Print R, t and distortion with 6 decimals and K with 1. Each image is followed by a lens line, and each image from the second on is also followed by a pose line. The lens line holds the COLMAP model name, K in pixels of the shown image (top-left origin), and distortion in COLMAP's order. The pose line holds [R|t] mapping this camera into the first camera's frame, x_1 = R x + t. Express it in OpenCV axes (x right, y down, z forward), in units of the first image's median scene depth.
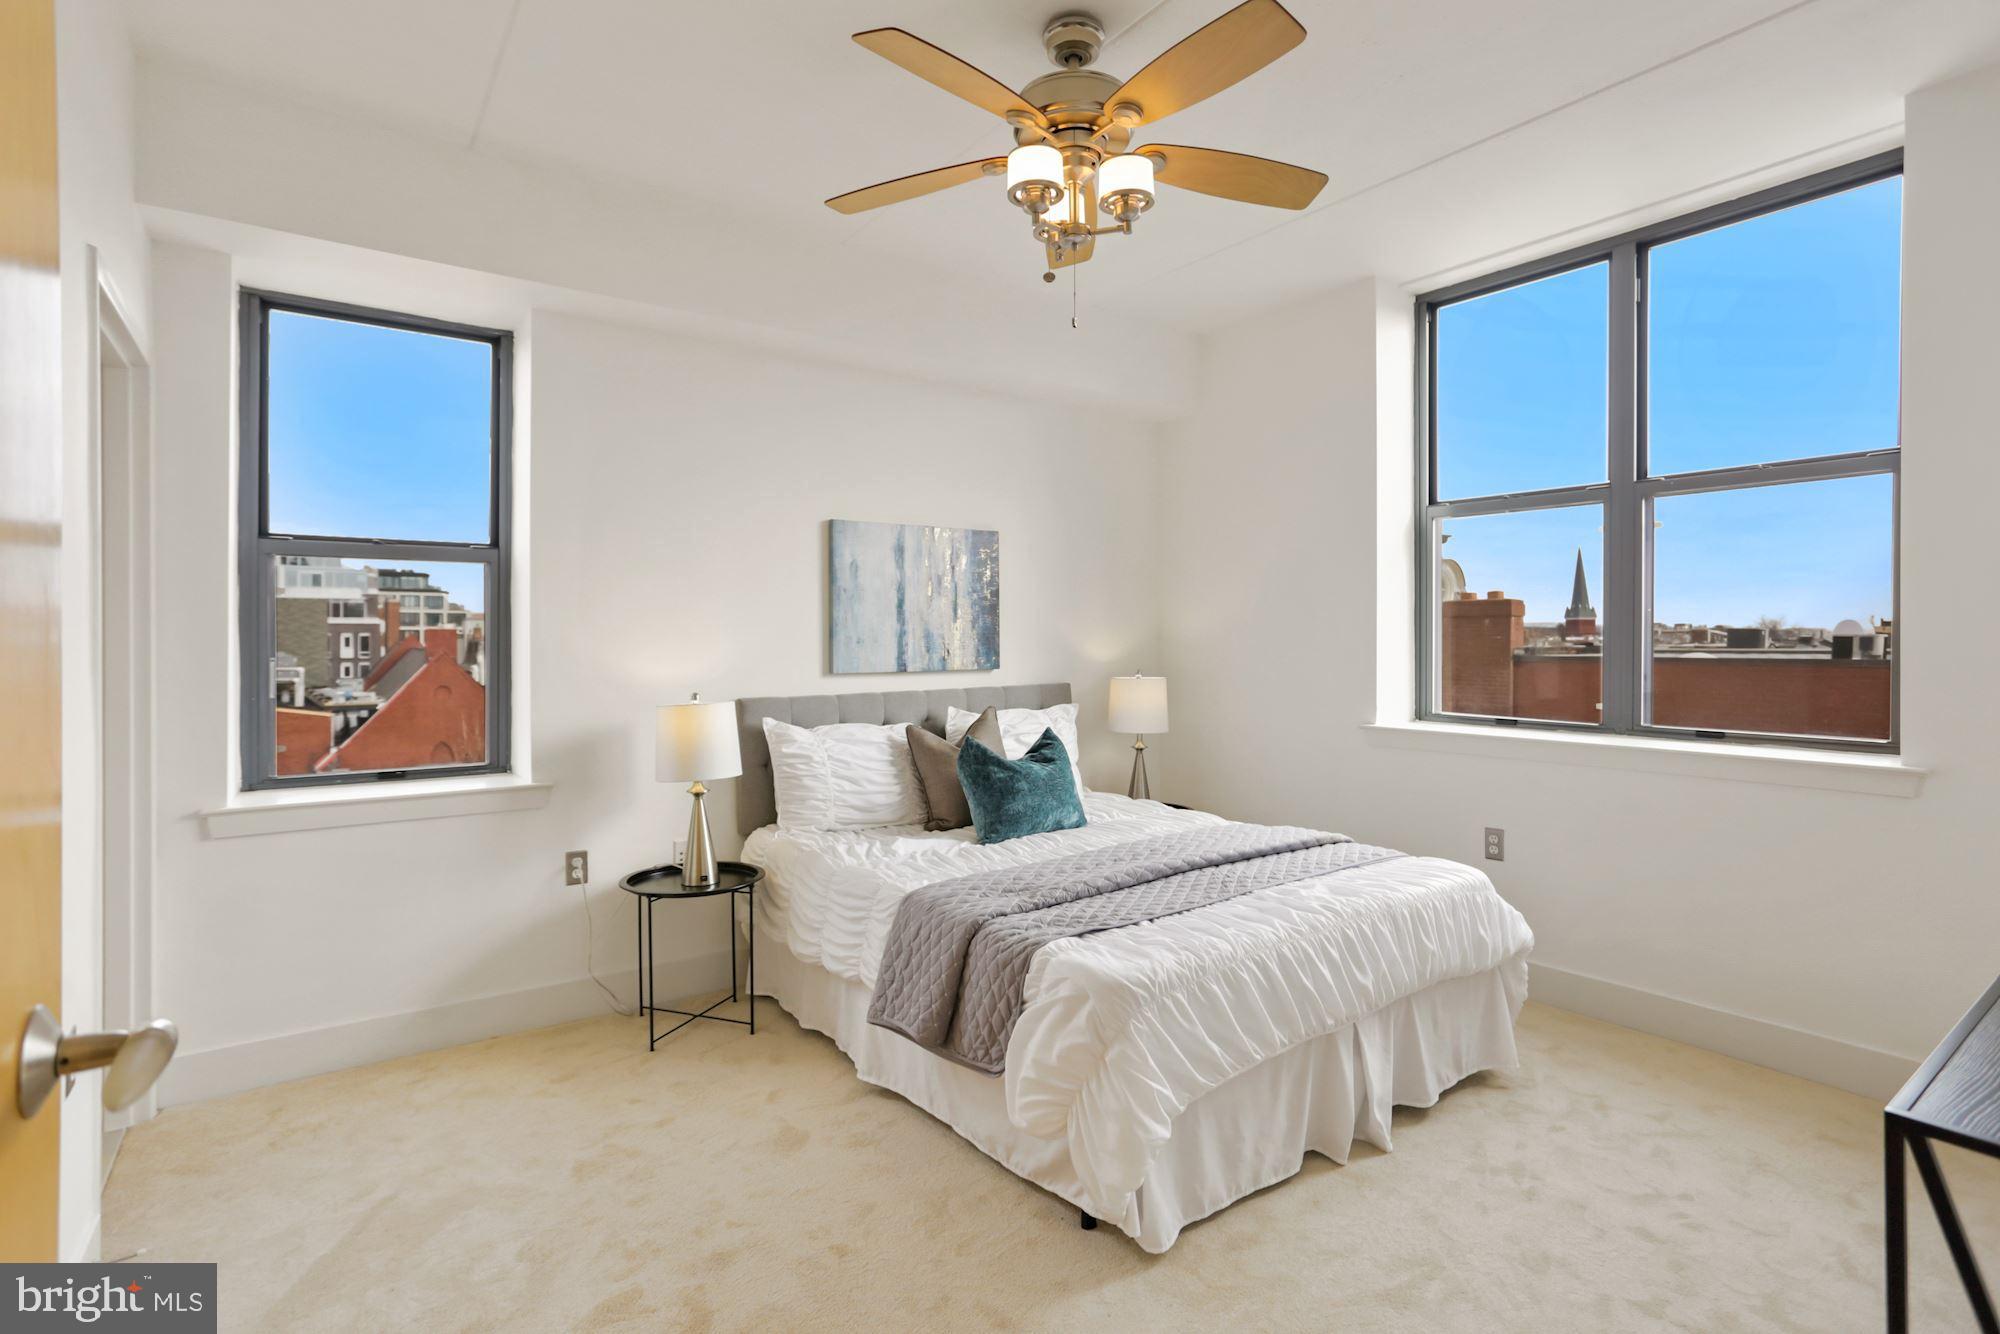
lens RADIAL K [[996.8, 0, 999.3], [0, 996.8, 621.1], [0, 0, 1]] dist [-0.071421, 0.030225]
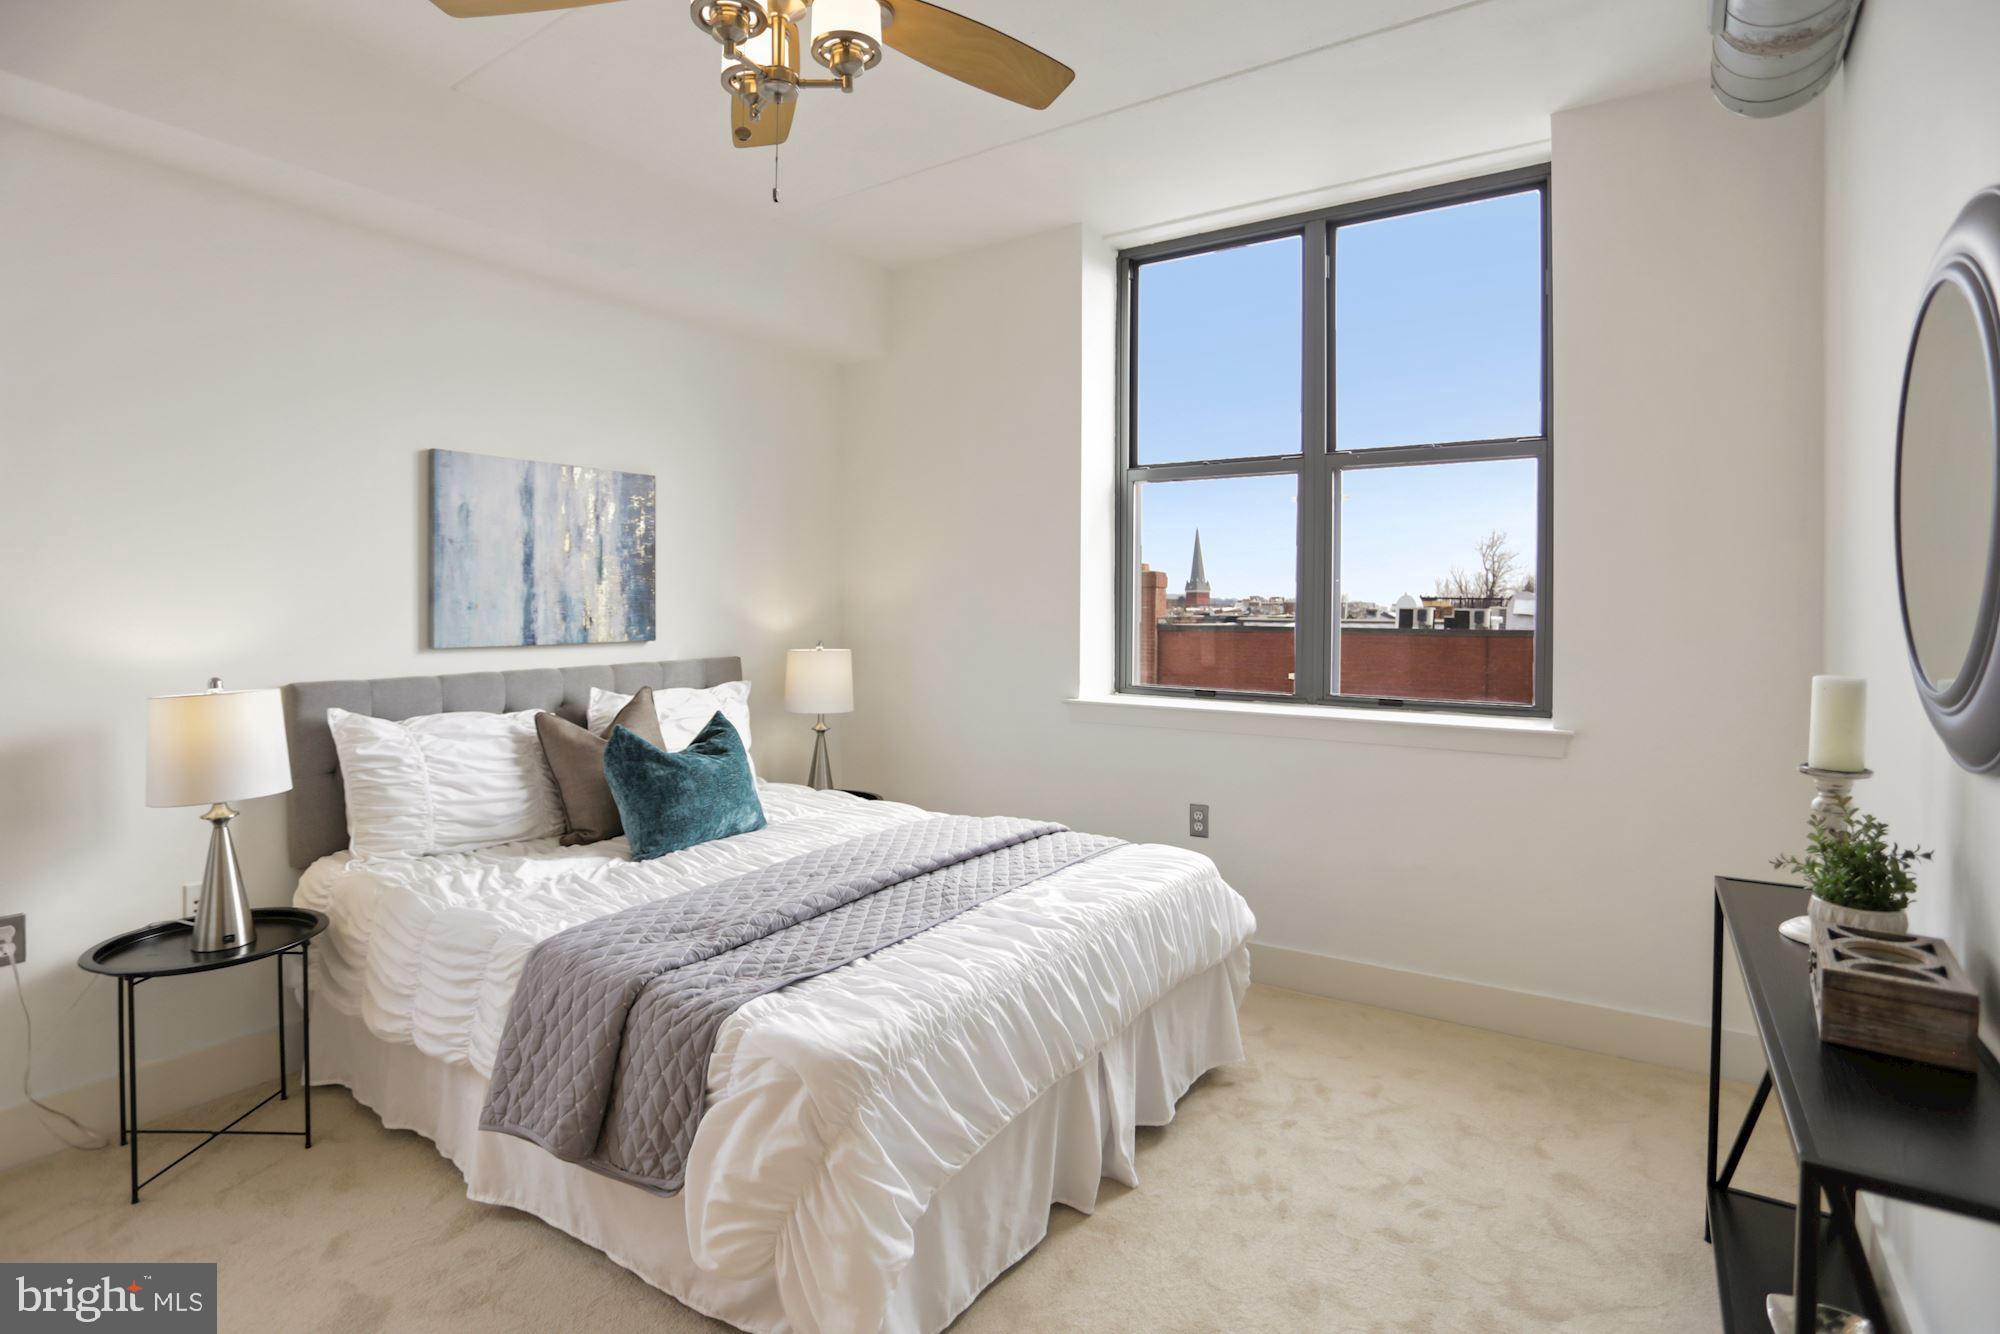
lens RADIAL K [[990.7, 0, 1000.3], [0, 990.7, 608.4], [0, 0, 1]] dist [-0.077233, 0.034492]
pose [[0.939058, 0.005608, 0.343712, -0.017754], [-0.012171, 0.999782, 0.016940, 0.005340], [-0.343543, -0.020091, 0.938922, 0.202700]]
